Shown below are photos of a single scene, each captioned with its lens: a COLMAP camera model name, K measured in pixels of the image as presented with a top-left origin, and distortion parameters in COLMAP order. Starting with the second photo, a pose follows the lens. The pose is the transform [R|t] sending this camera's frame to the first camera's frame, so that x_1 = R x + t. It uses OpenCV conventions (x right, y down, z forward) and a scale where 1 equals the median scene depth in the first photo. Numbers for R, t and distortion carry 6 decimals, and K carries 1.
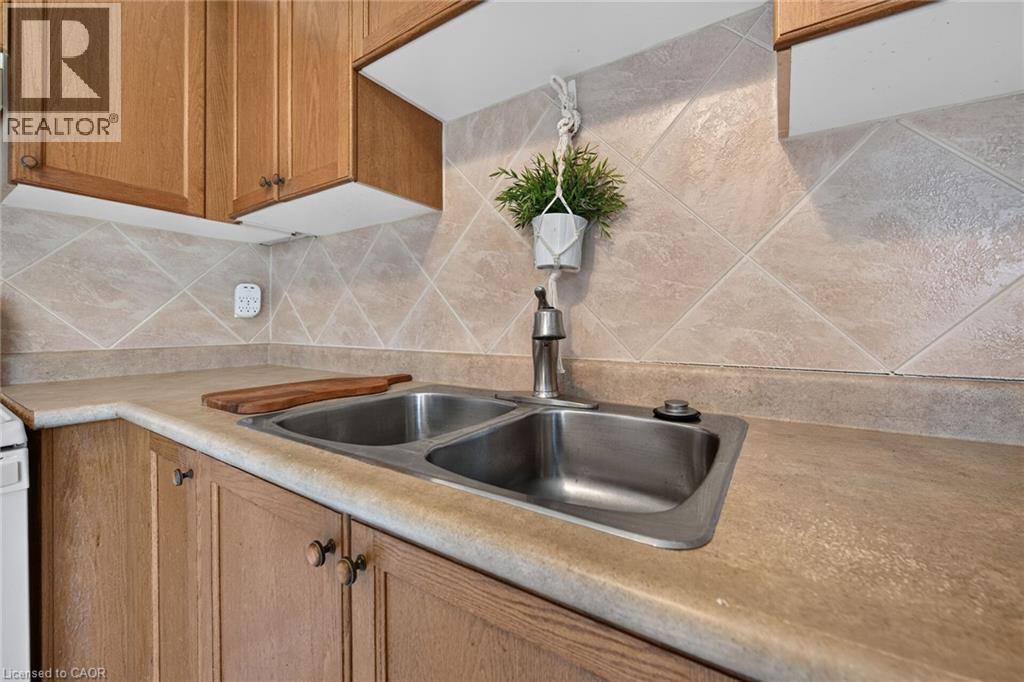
lens RADIAL K [[420.9, 0, 516.3], [0, 420.9, 326.9], [0, 0, 1]] dist [0.000798, 0.000057]
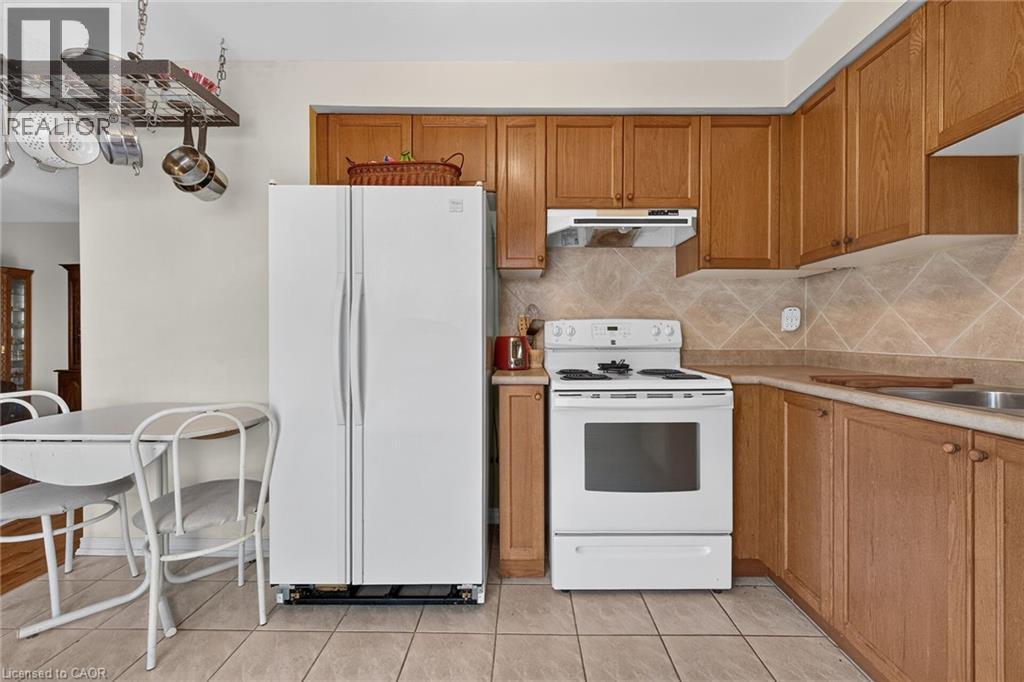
lens RADIAL K [[403.3, 0, 515.5], [0, 403.3, 339.1], [0, 0, 1]] dist [0.000513, 0.000115]
pose [[0.532732, 0.006485, -0.846259, 0.022275], [-0.003815, 0.999979, 0.005261, 0.001475], [0.846275, 0.000426, 0.532746, -0.674523]]
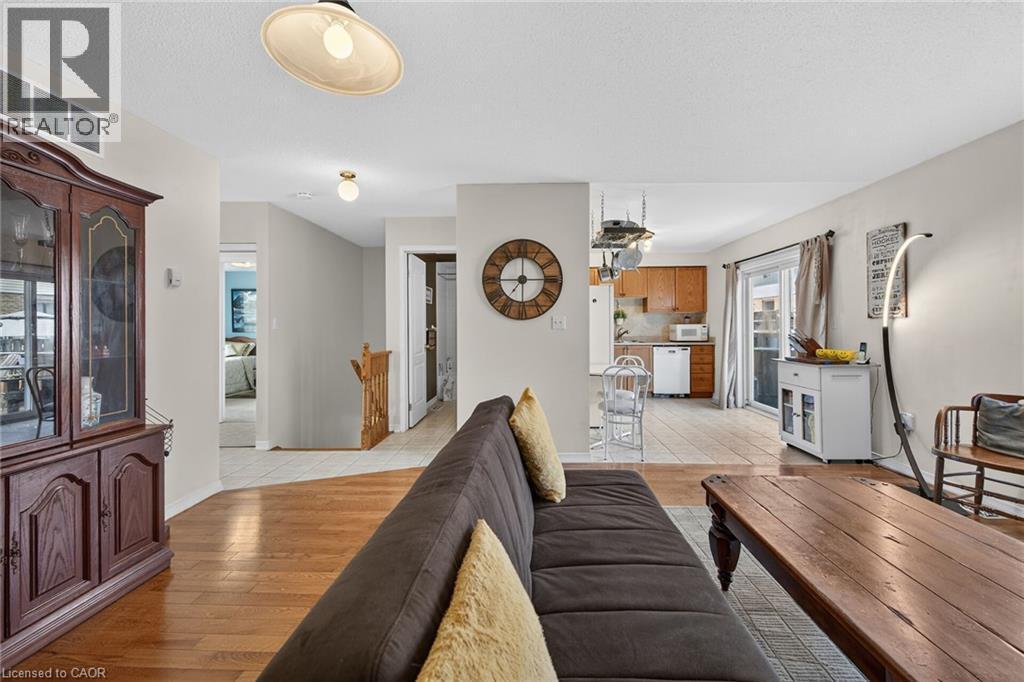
lens RADIAL K [[408.5, 0, 511.9], [0, 408.5, 324.5], [0, 0, 1]] dist [0.000543, 0.000023]
pose [[0.866671, 0.001405, 0.498878, -4.004052], [0.004513, 0.999933, -0.010657, -0.054059], [-0.498860, 0.011487, 0.866607, -3.382043]]
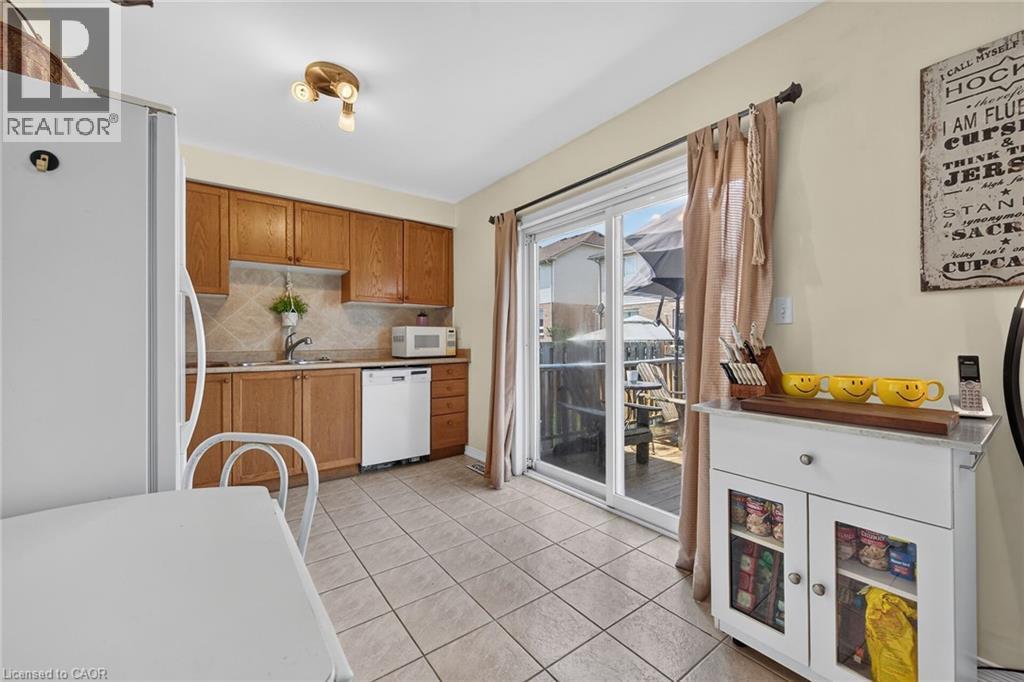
lens RADIAL K [[403.3, 0, 515.5], [0, 403.3, 339.1], [0, 0, 1]] dist [0.000513, 0.000115]
pose [[0.347926, 0.001610, 0.937521, -1.859866], [0.007719, 0.999960, -0.004582, 0.005697], [-0.937490, 0.008831, 0.347900, -1.533457]]
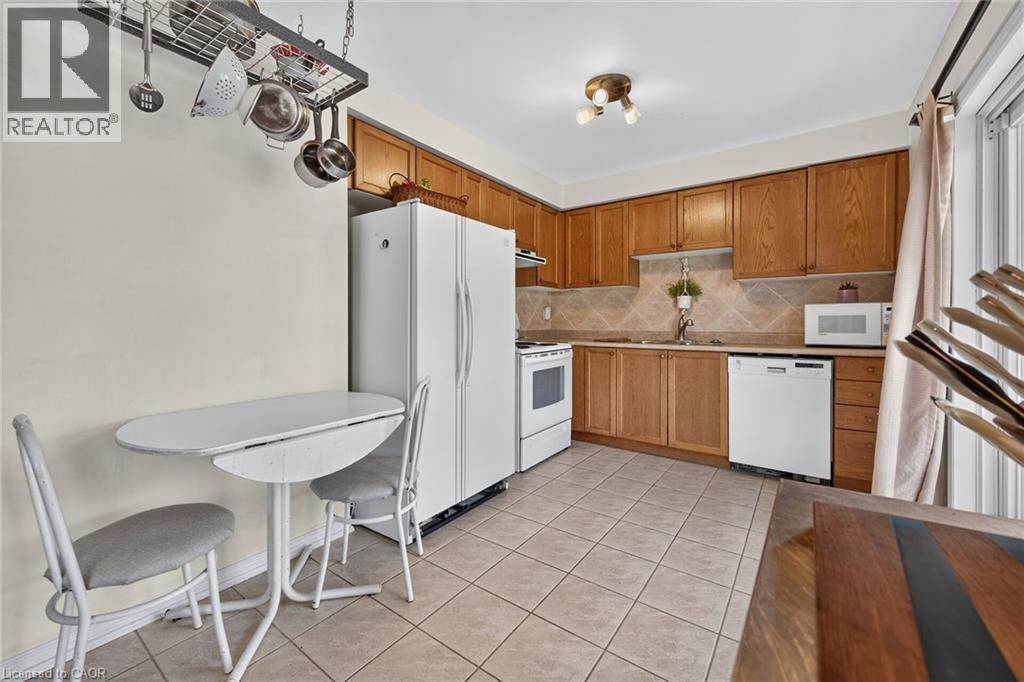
lens RADIAL K [[408.3, 0, 517.0], [0, 408.3, 322.5], [0, 0, 1]] dist [0.001380, 0.000102]
pose [[0.998721, 0.001339, -0.050537, -0.927419], [-0.001486, 0.999995, -0.002863, 0.003543], [0.050533, 0.002934, 0.998718, -2.118664]]
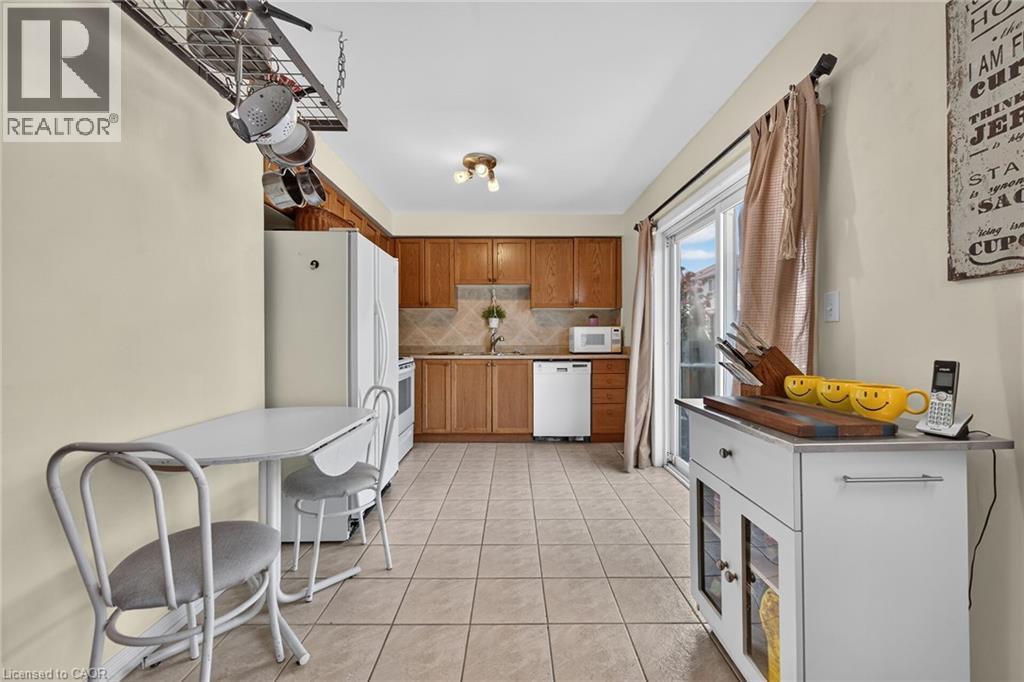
lens RADIAL K [[403.3, 0, 515.5], [0, 403.3, 339.1], [0, 0, 1]] dist [0.000513, 0.000115]
pose [[0.839148, -0.001388, 0.543902, -1.720530], [0.003022, 0.999993, -0.002111, 0.006262], [-0.543895, 0.003415, 0.839146, -2.388865]]
